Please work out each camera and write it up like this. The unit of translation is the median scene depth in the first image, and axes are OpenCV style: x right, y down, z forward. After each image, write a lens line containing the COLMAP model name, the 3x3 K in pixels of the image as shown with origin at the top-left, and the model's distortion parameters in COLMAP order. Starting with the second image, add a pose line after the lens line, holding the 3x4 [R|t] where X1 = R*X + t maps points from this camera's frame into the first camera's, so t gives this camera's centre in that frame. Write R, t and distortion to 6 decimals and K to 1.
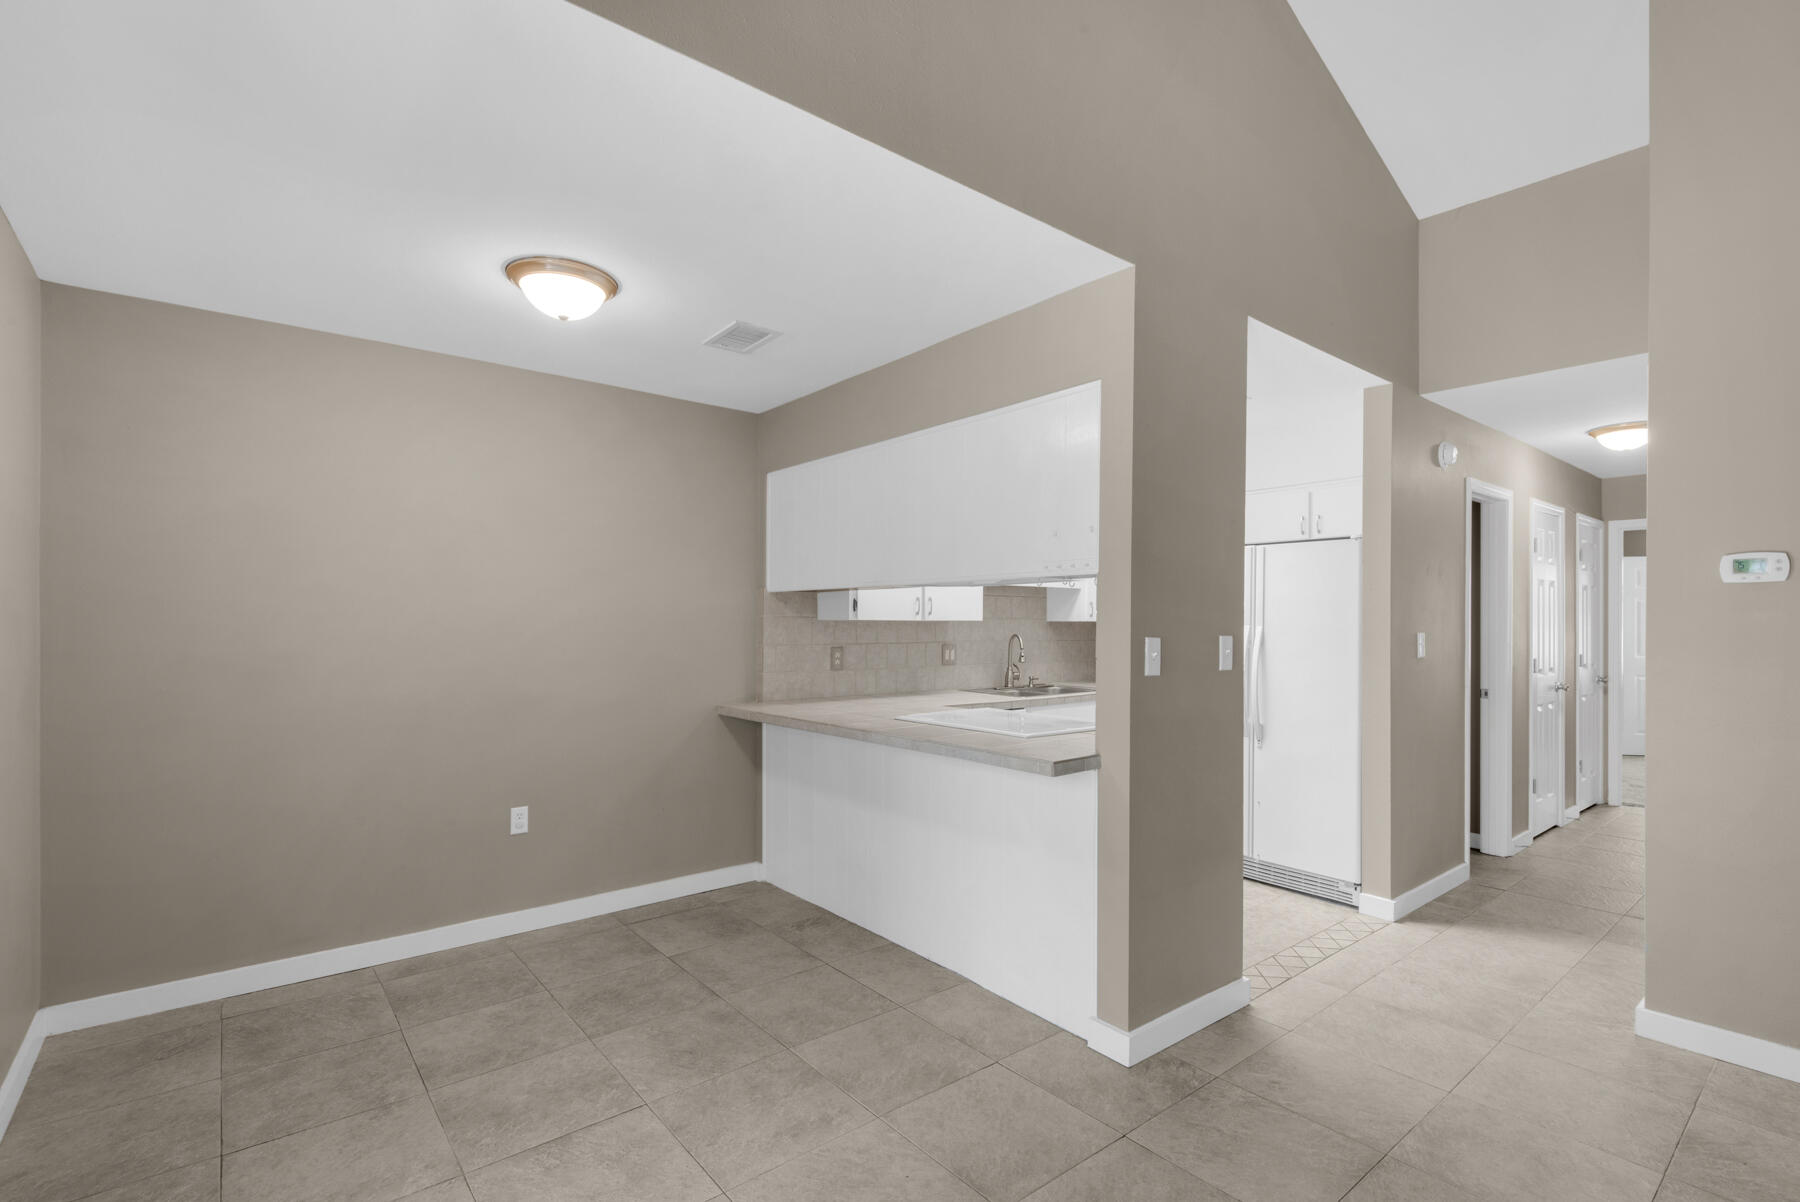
lens RADIAL K [[821.2, 0, 892.7], [0, 821.2, 613.8], [0, 0, 1]] dist [0.000998, -0.006233]
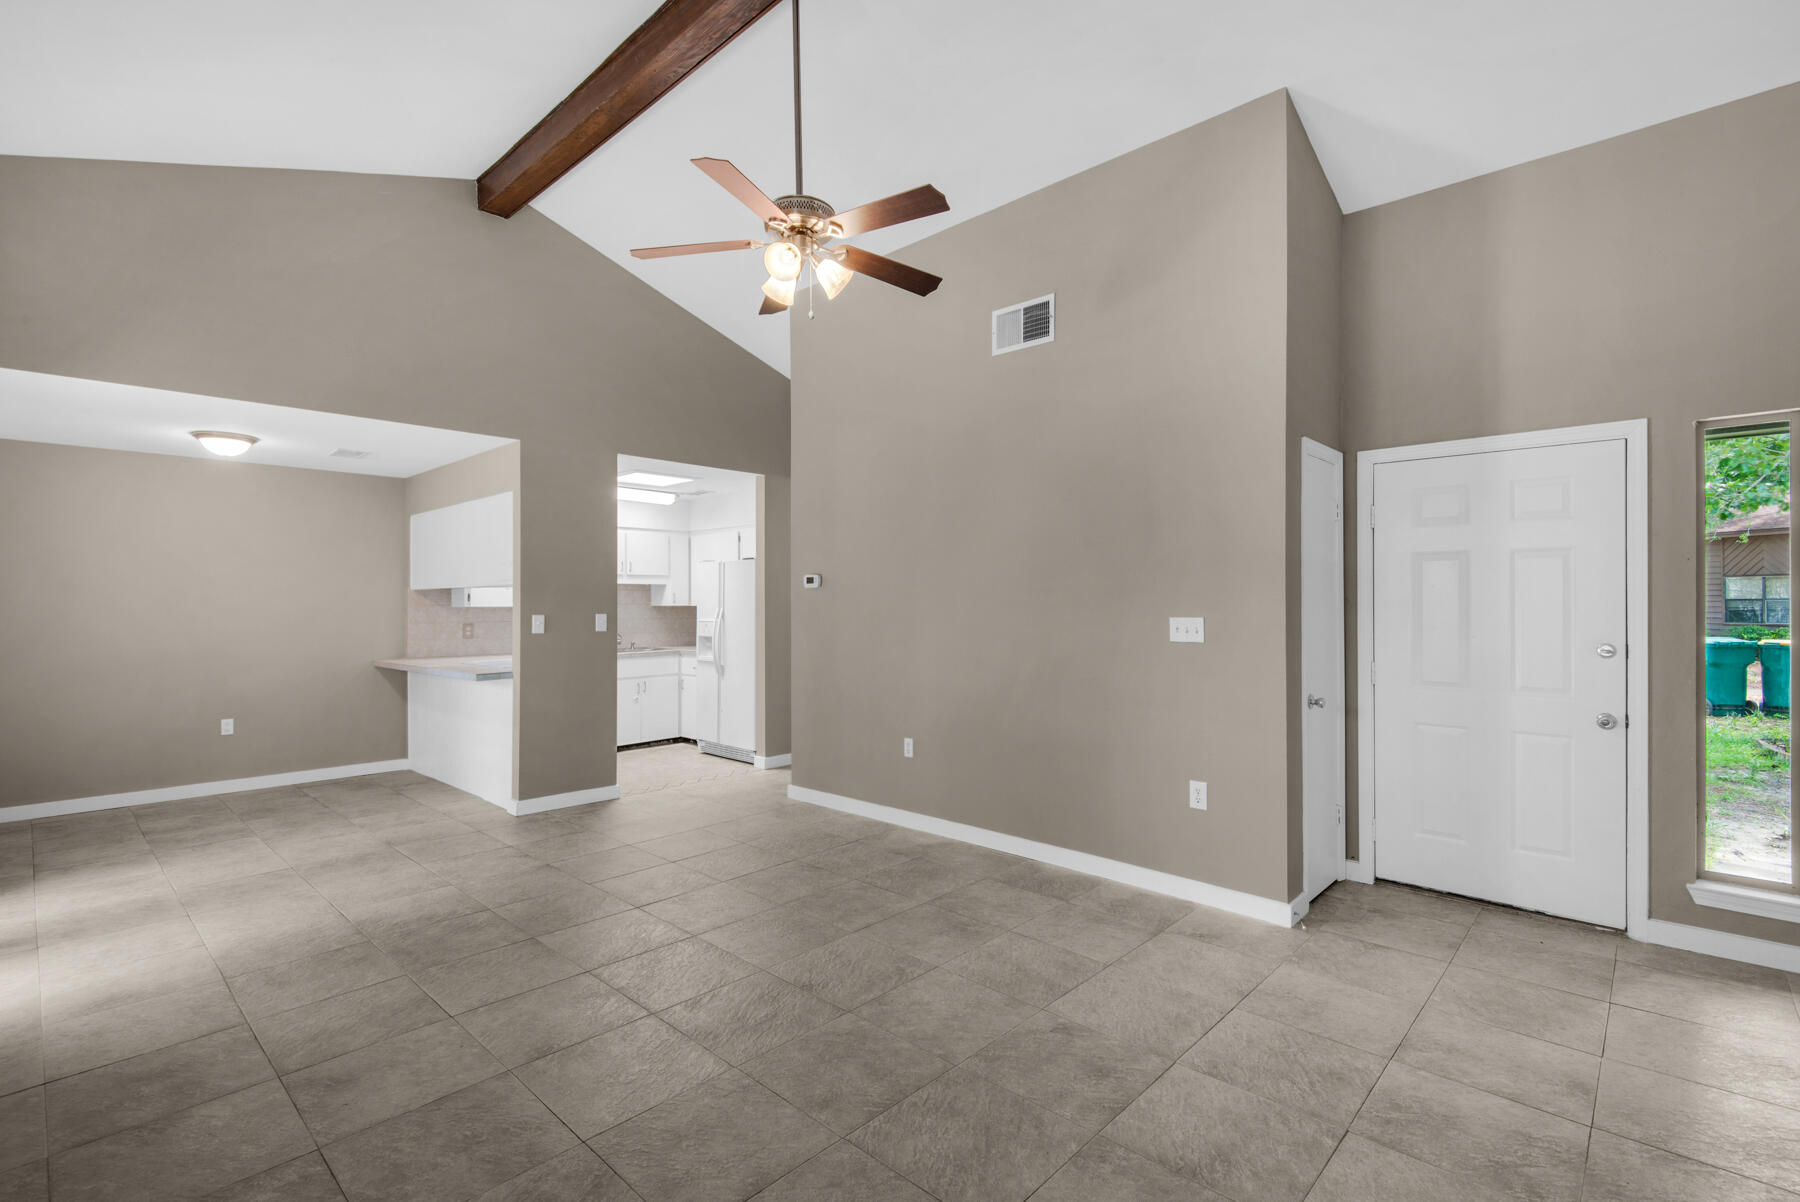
lens RADIAL K [[821.2, 0, 912.9], [0, 821.2, 596.6], [0, 0, 1]] dist [0.000998, -0.006233]
pose [[0.988341, -0.007667, 0.152061, 0.586614], [0.007472, 0.999970, 0.001850, -0.009403], [-0.152071, -0.000692, 0.988369, -0.755321]]
